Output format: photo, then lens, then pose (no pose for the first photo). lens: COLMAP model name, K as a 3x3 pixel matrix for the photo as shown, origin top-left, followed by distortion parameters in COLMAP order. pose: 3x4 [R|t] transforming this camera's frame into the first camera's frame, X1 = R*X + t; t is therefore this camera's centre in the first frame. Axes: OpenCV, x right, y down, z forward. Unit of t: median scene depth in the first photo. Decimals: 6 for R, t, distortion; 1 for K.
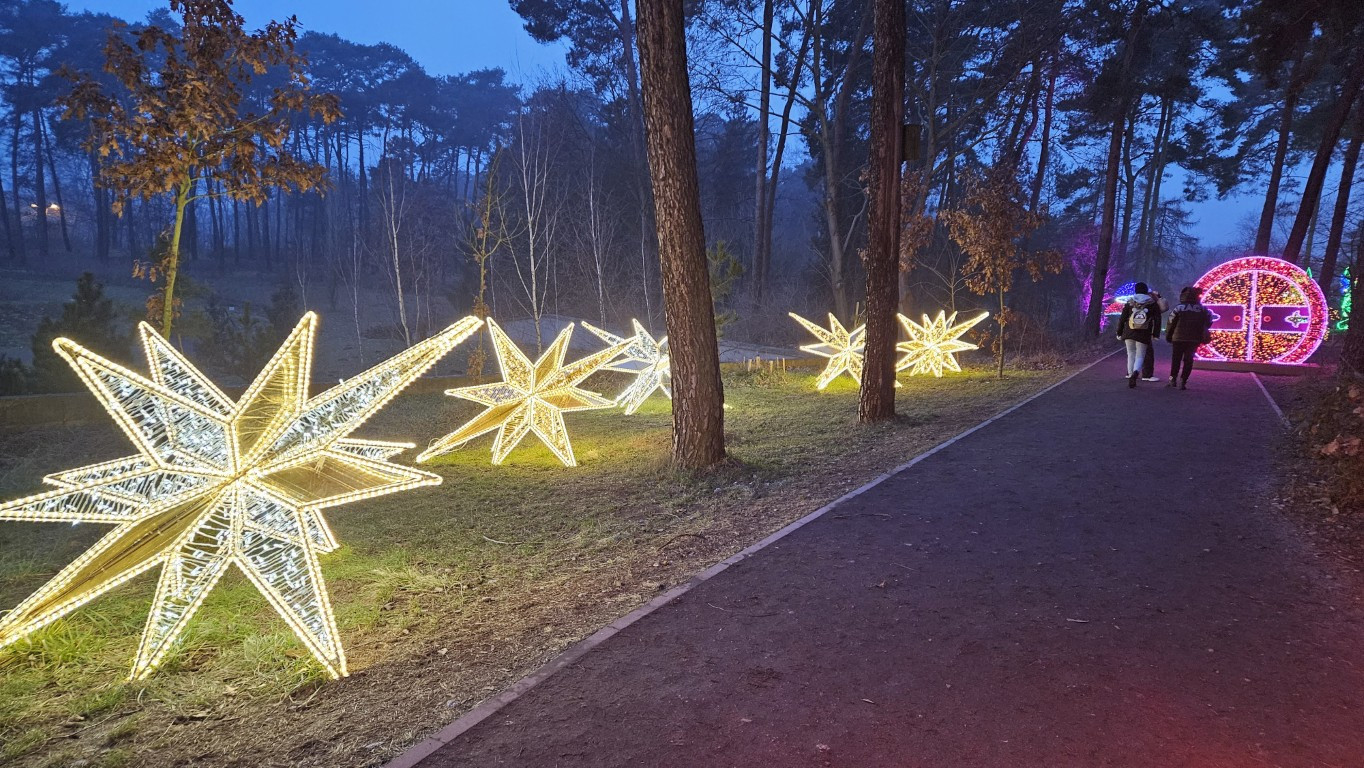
lens RADIAL K [[896.2, 0, 682.0], [0, 896.2, 384.0], [0, 0, 1]] dist [0.025671, 0.002201]
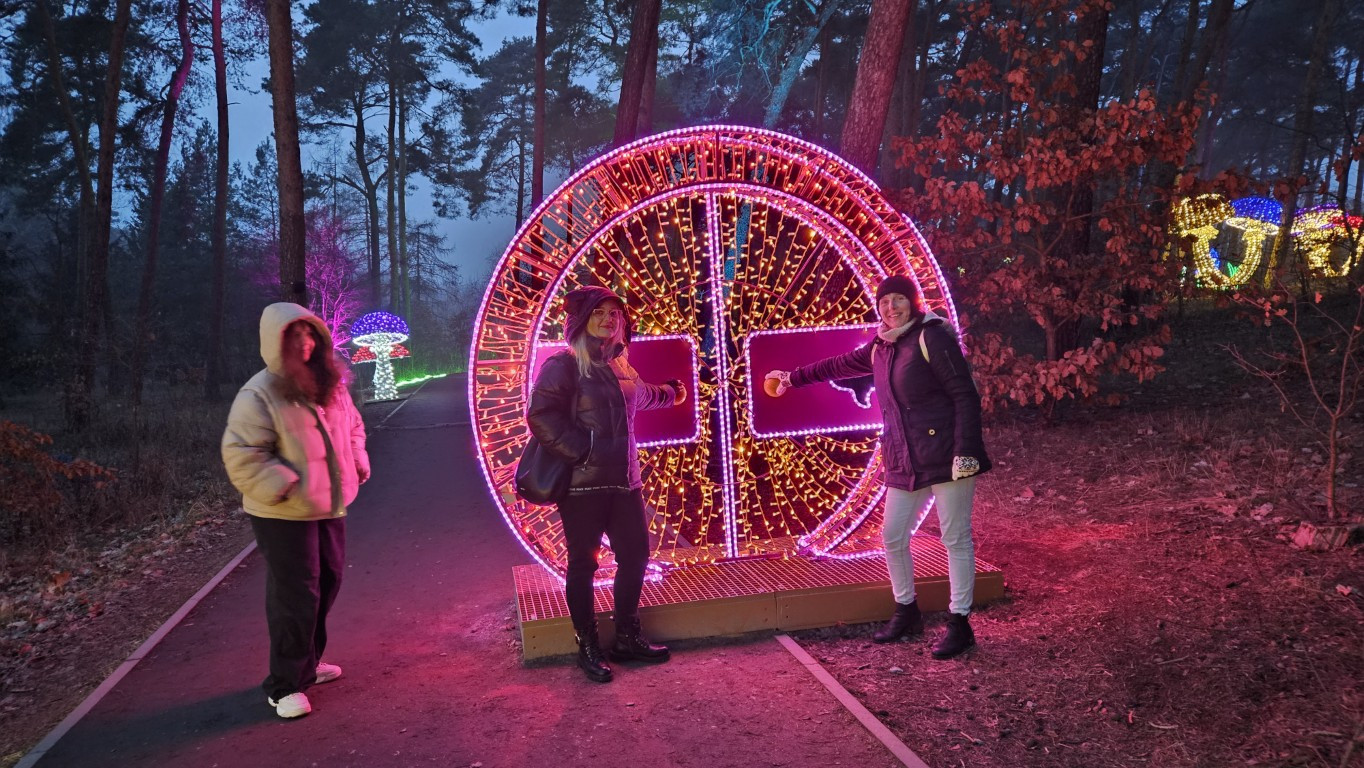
lens RADIAL K [[896.2, 0, 682.0], [0, 896.2, 384.0], [0, 0, 1]] dist [0.025671, 0.002201]
pose [[0.725193, -0.108755, 0.679902, 0.155548], [0.142399, 0.989788, 0.006438, -0.025948], [-0.673660, 0.092148, 0.733274, 0.282083]]
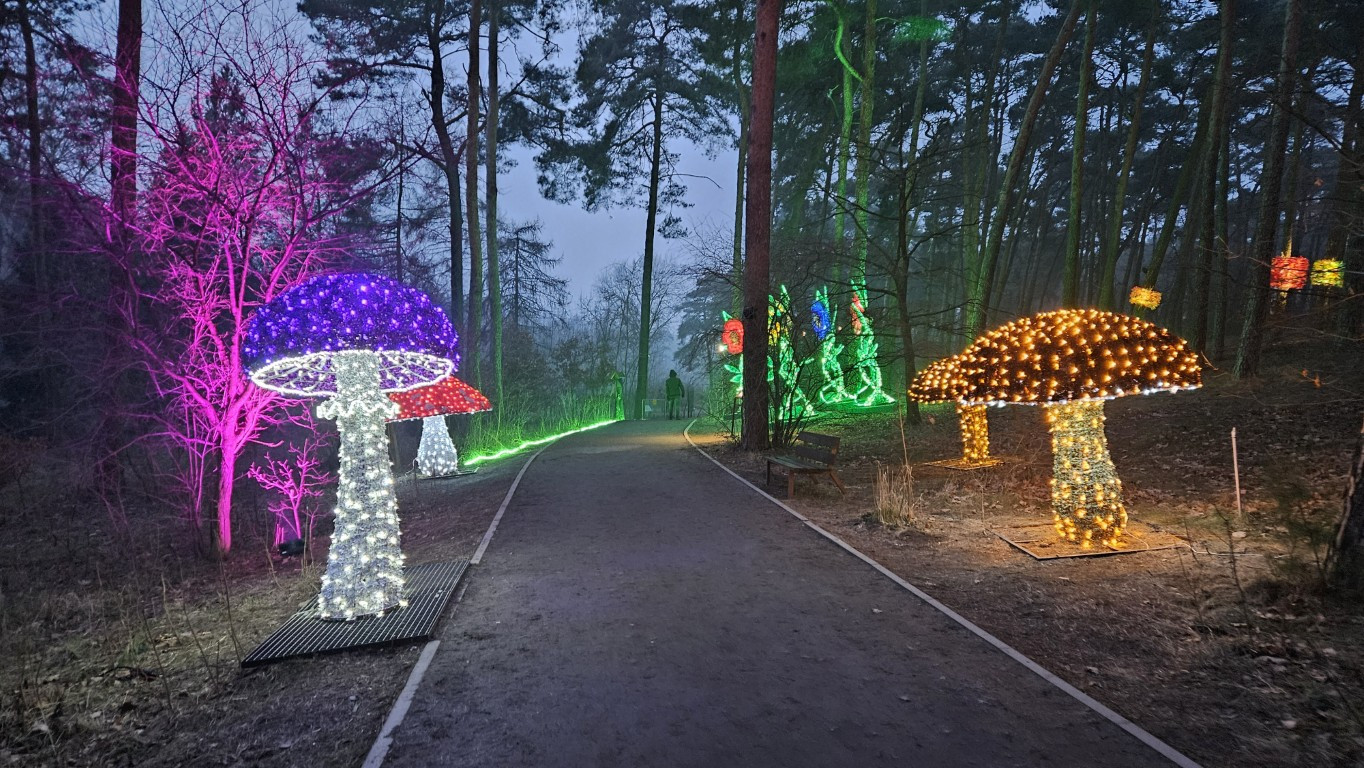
lens RADIAL K [[896.2, 0, 682.0], [0, 896.2, 384.0], [0, 0, 1]] dist [0.025671, 0.002201]
pose [[0.793006, -0.077406, 0.604277, 0.298496], [0.133761, 0.989814, -0.048746, -0.050496], [-0.594348, 0.119484, 0.795282, 0.555435]]
